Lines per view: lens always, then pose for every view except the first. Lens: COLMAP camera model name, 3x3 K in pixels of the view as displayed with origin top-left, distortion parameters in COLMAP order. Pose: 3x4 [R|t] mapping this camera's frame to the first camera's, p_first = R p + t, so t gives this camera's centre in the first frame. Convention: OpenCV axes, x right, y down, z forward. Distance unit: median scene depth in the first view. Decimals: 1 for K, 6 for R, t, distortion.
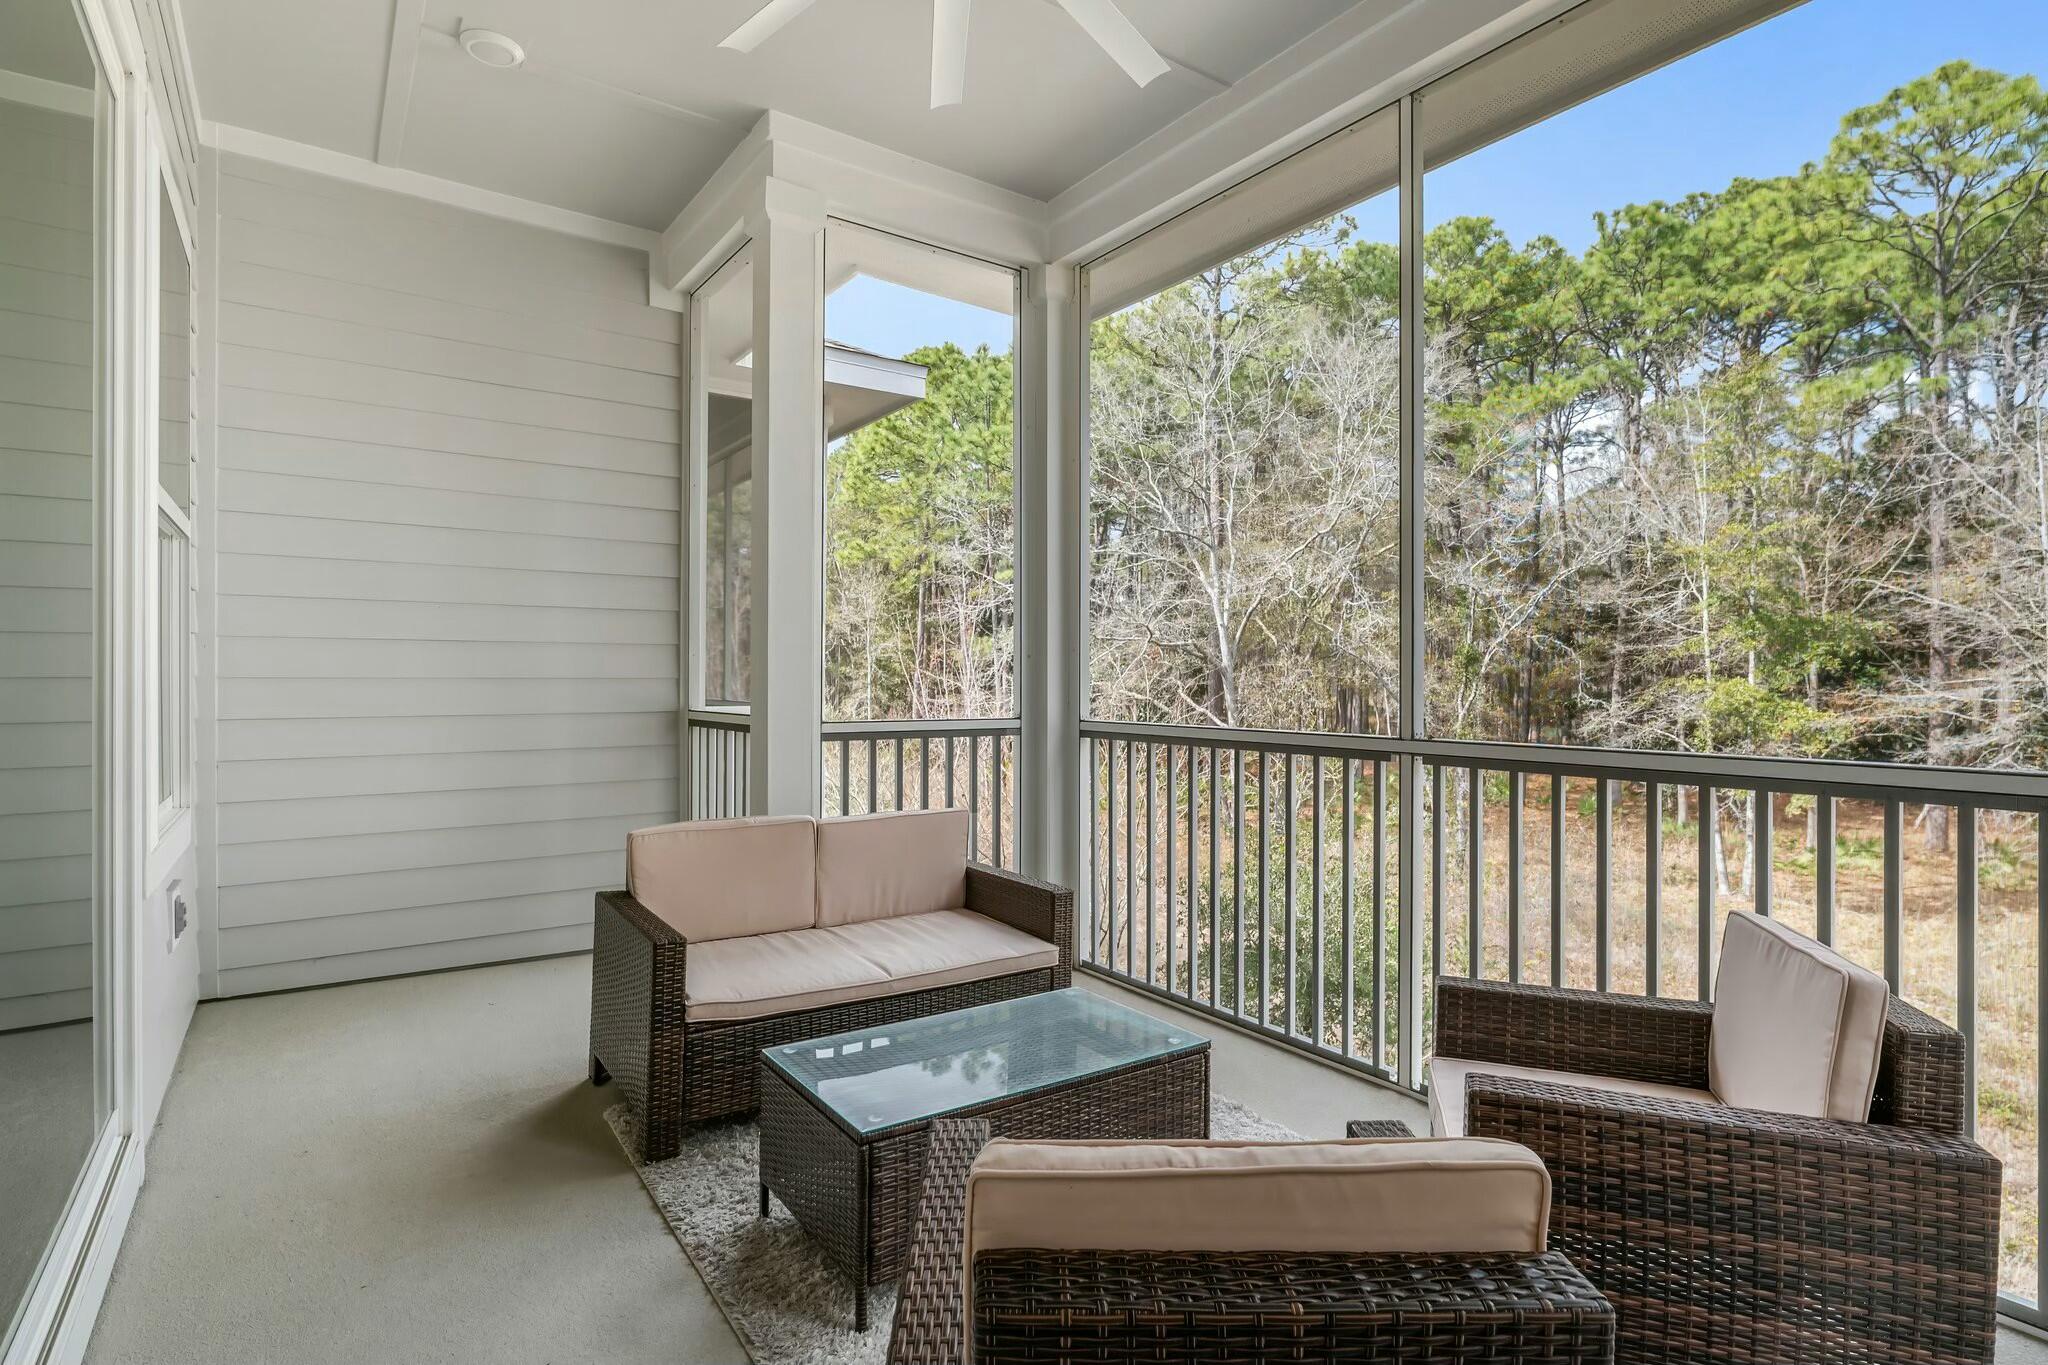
lens RADIAL K [[1010.2, 0, 1024.0], [0, 1010.2, 682.5], [0, 0, 1]] dist [0.000813, 0.000091]
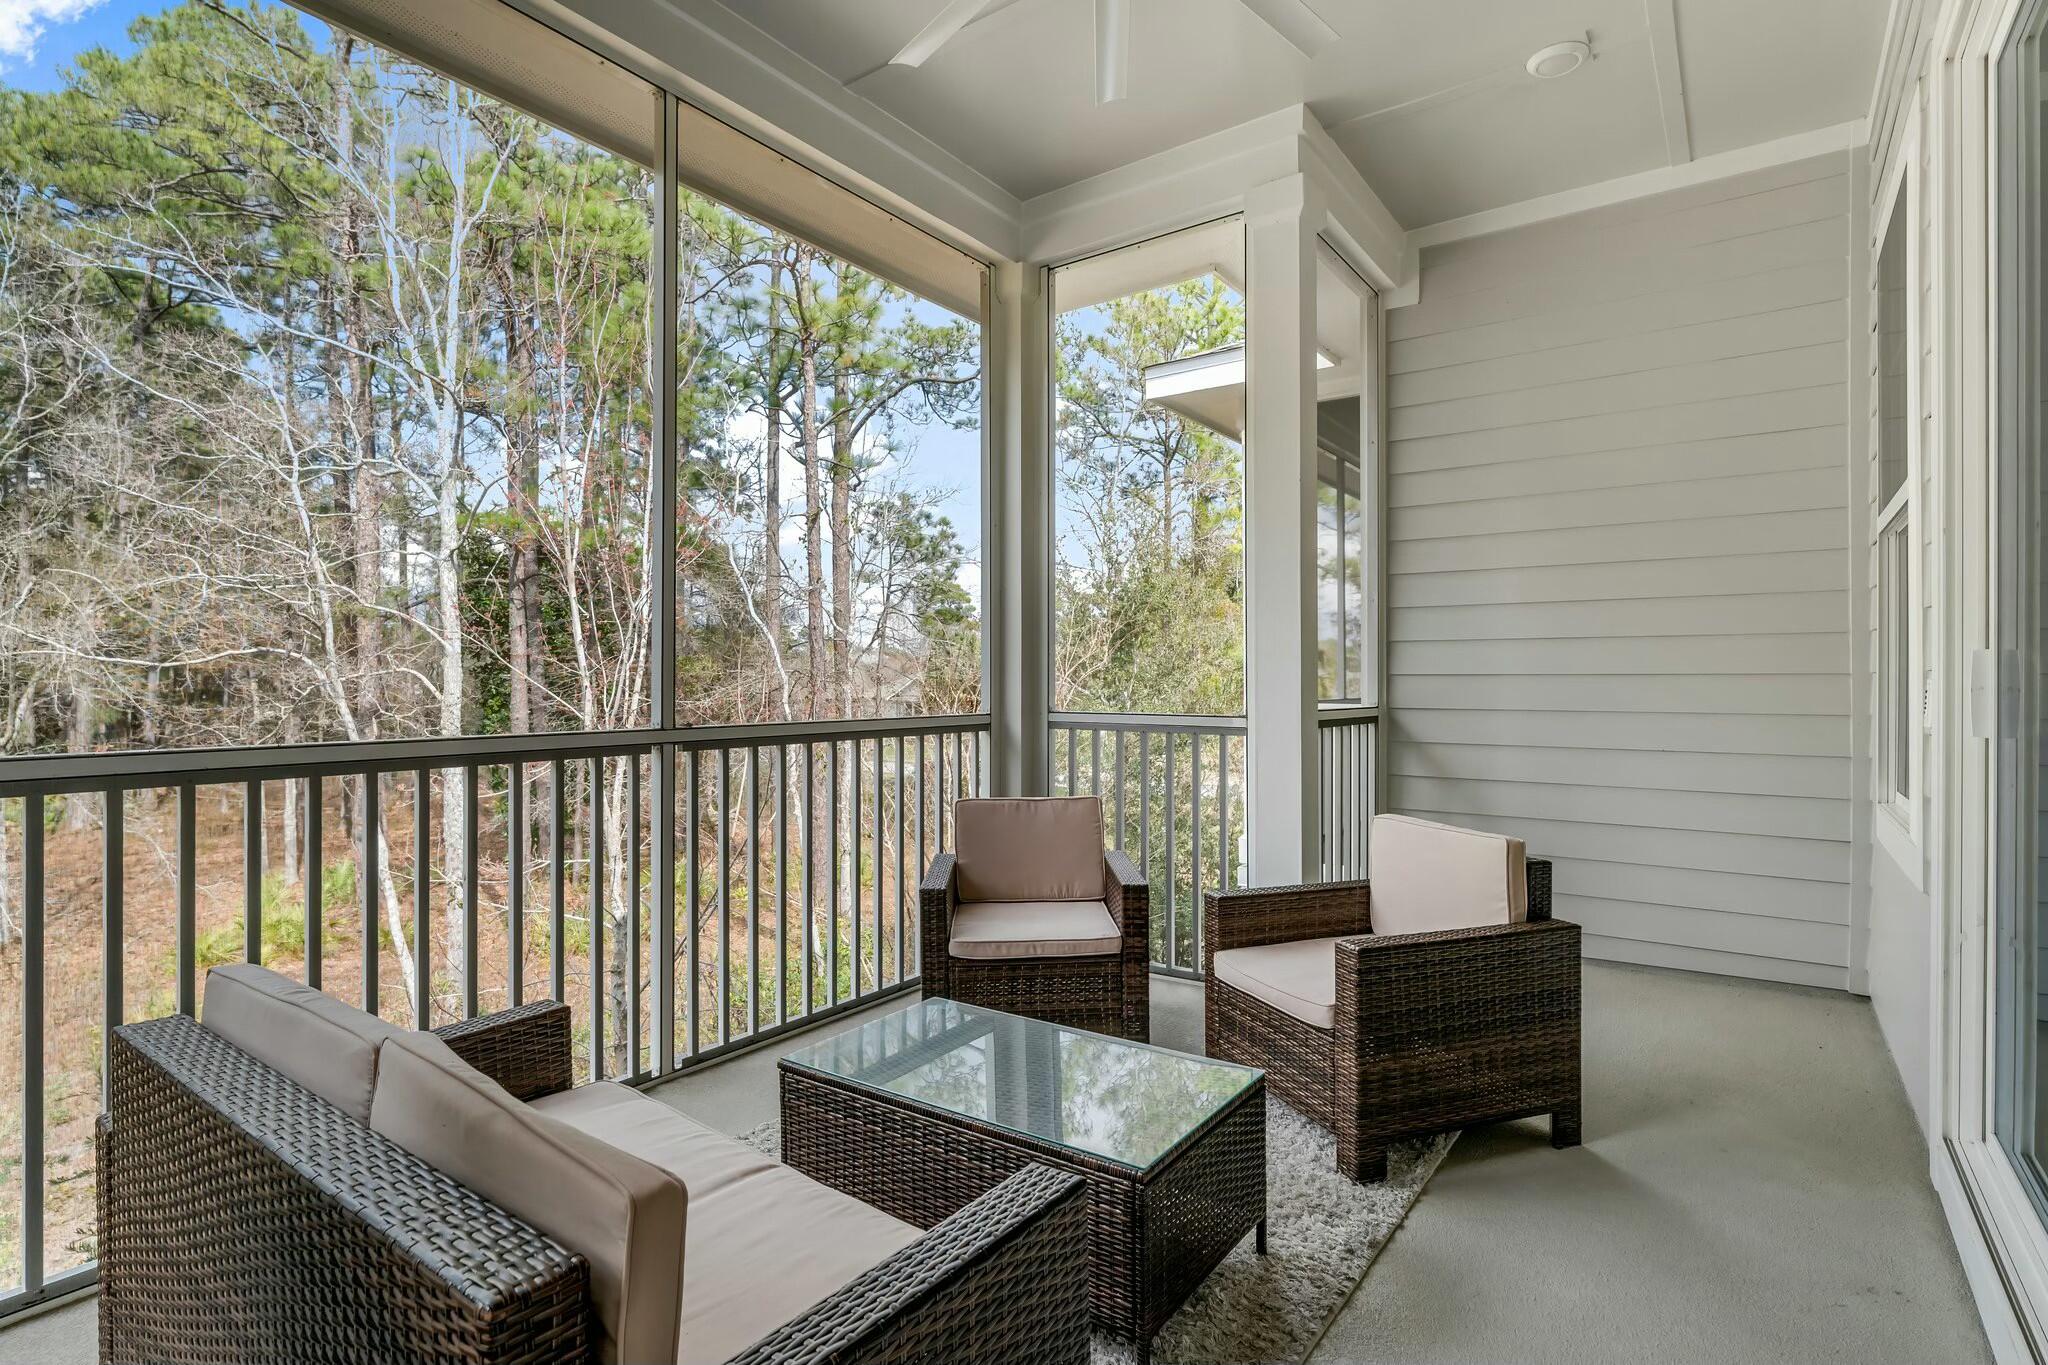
lens RADIAL K [[1013.5, 0, 1025.3], [0, 1013.5, 669.7], [0, 0, 1]] dist [-0.000796, -0.000130]
pose [[-0.324783, -0.002107, 0.945786, -0.772586], [-0.003821, 0.999992, 0.000916, -0.006123], [-0.945781, -0.003317, -0.324788, 1.095971]]
